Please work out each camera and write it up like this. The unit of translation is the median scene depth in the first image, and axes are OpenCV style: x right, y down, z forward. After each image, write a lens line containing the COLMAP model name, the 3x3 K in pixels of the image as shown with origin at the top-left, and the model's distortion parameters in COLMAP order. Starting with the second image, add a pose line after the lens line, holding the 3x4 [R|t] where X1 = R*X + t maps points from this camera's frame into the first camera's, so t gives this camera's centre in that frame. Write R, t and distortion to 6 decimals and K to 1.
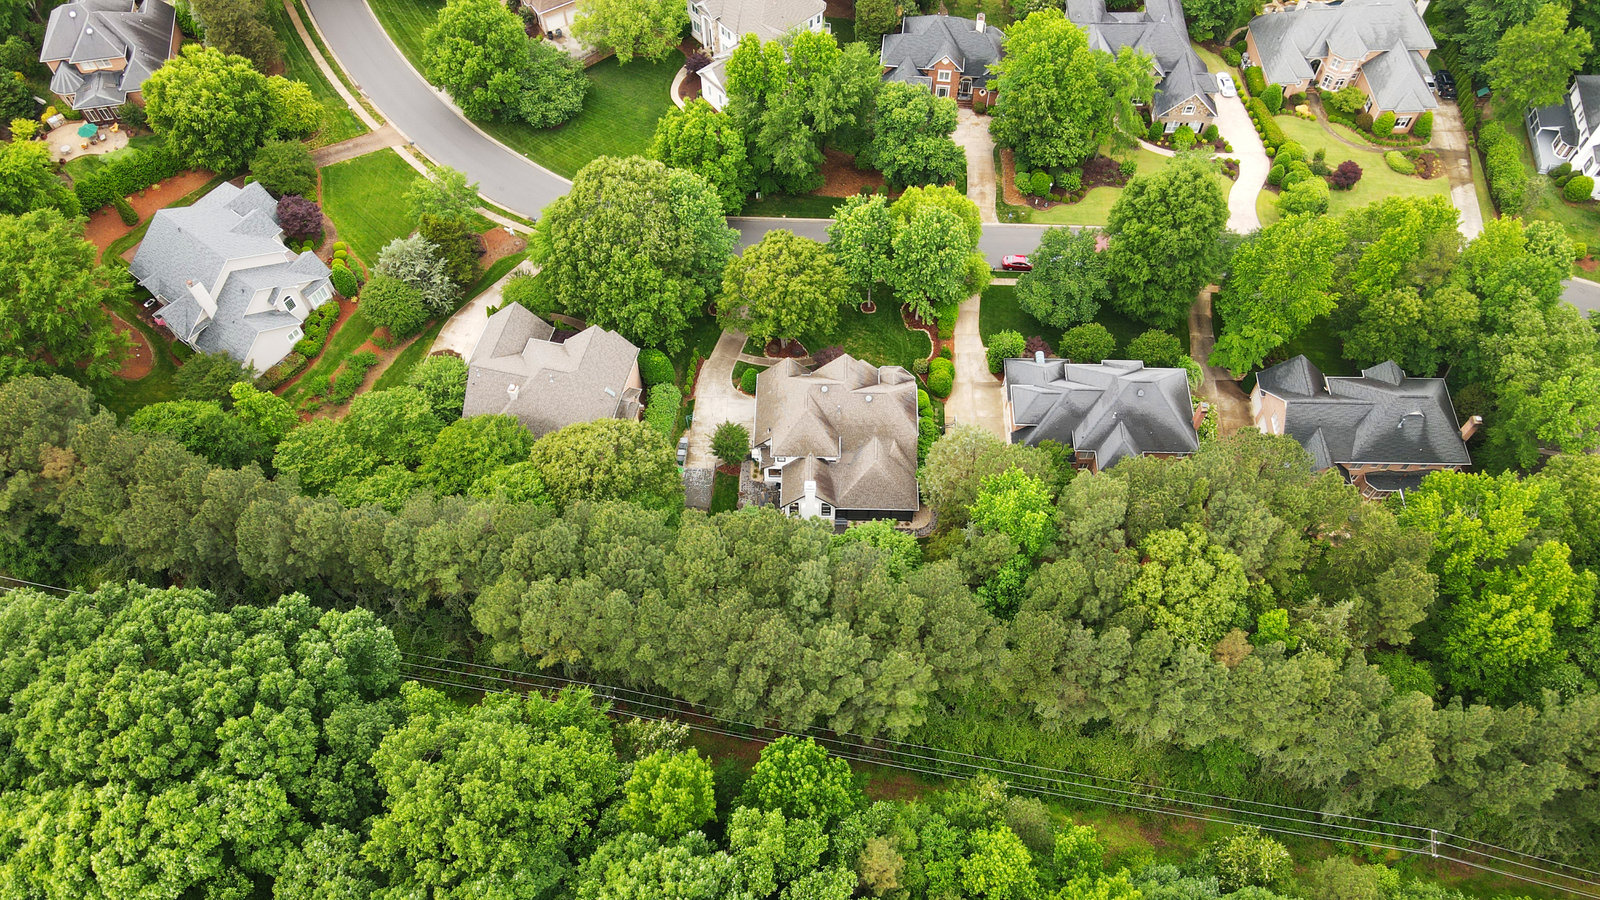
lens RADIAL K [[1199.7, 0, 804.9], [0, 1199.7, 455.5], [0, 0, 1]] dist [-0.000869, 0.058845]
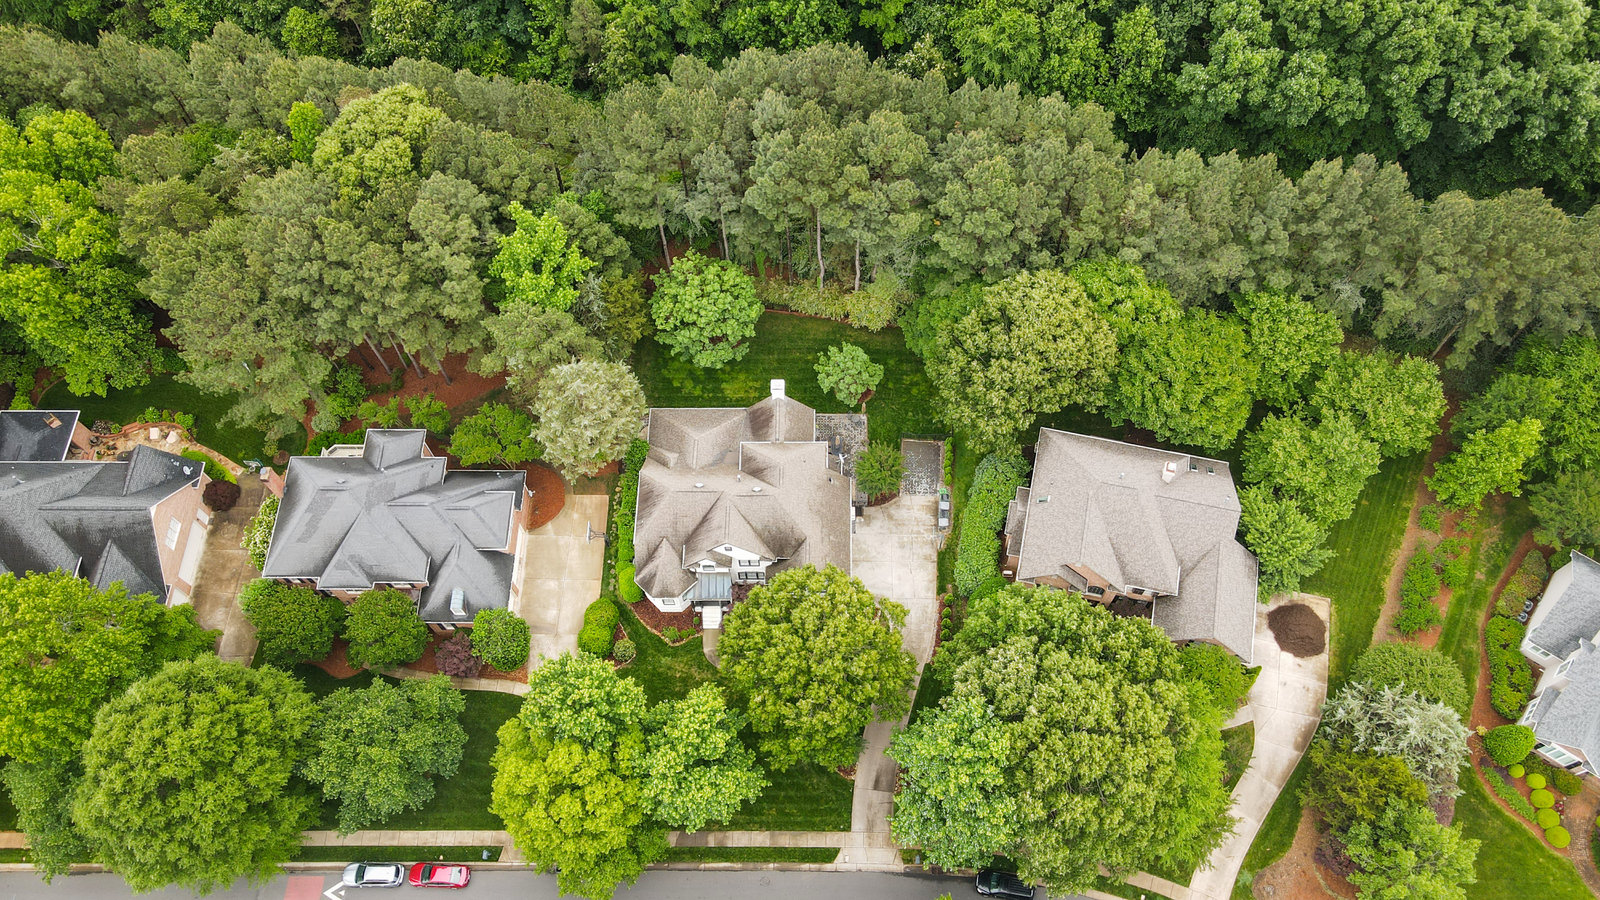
lens RADIAL K [[1218.7, 0, 807.4], [0, 1218.7, 448.2], [0, 0, 1]] dist [0.000619, 0.127484]
pose [[-0.999743, 0.018564, 0.013038, -0.024962], [0.001509, -0.519064, 0.854734, -0.675940], [0.022635, 0.854534, 0.518902, 0.563695]]
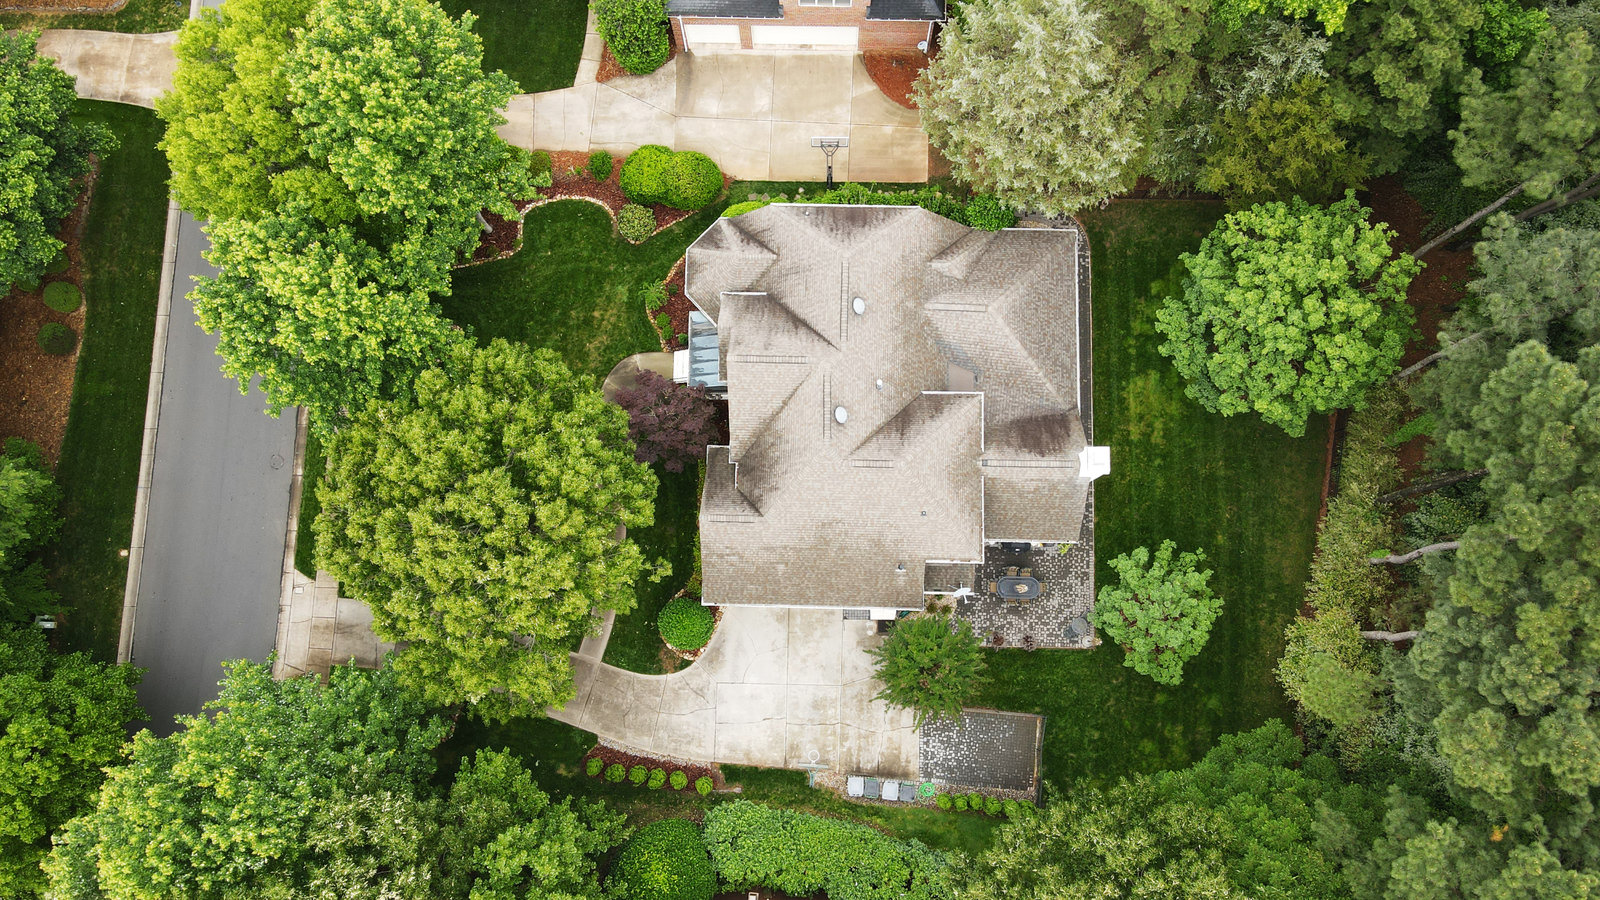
lens RADIAL K [[1199.7, 0, 804.9], [0, 1199.7, 455.5], [0, 0, 1]] dist [-0.000869, 0.058845]
pose [[0.001094, -0.989075, 0.147410, -0.050894], [0.860418, 0.076049, 0.503883, -0.248520], [-0.509588, 0.126283, 0.851101, 0.662679]]
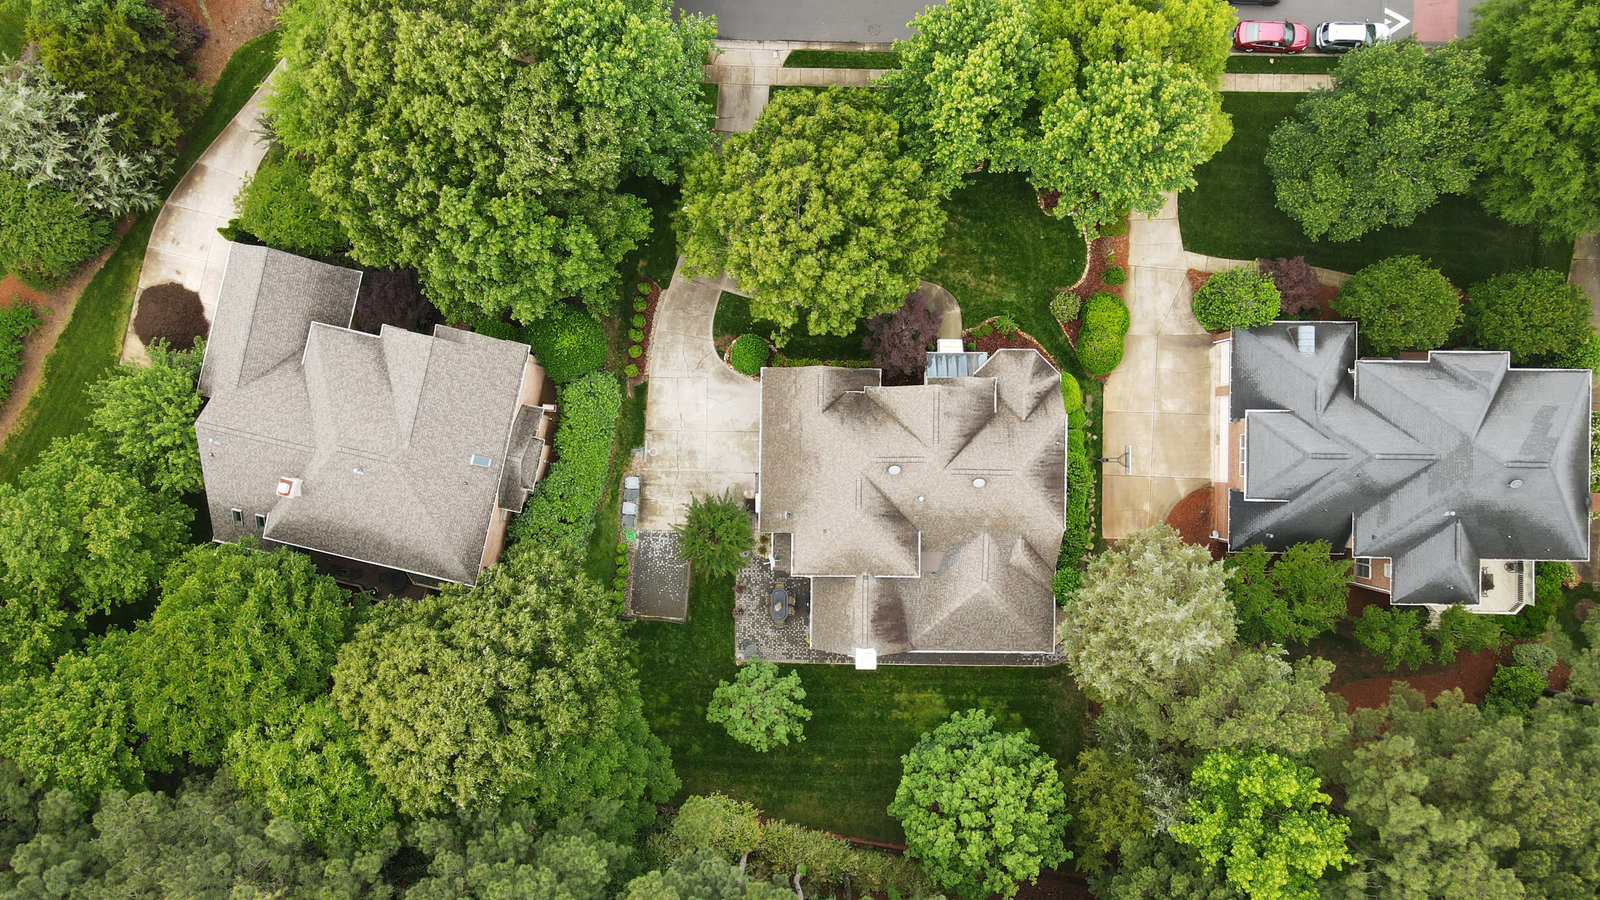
lens RADIAL K [[1199.7, 0, 804.9], [0, 1199.7, 455.5], [0, 0, 1]] dist [-0.000869, 0.058845]
pose [[0.999958, -0.008690, -0.002863, -0.019893], [0.008906, 0.852848, 0.522083, -0.320132], [-0.002095, -0.522086, 0.852890, 0.546929]]
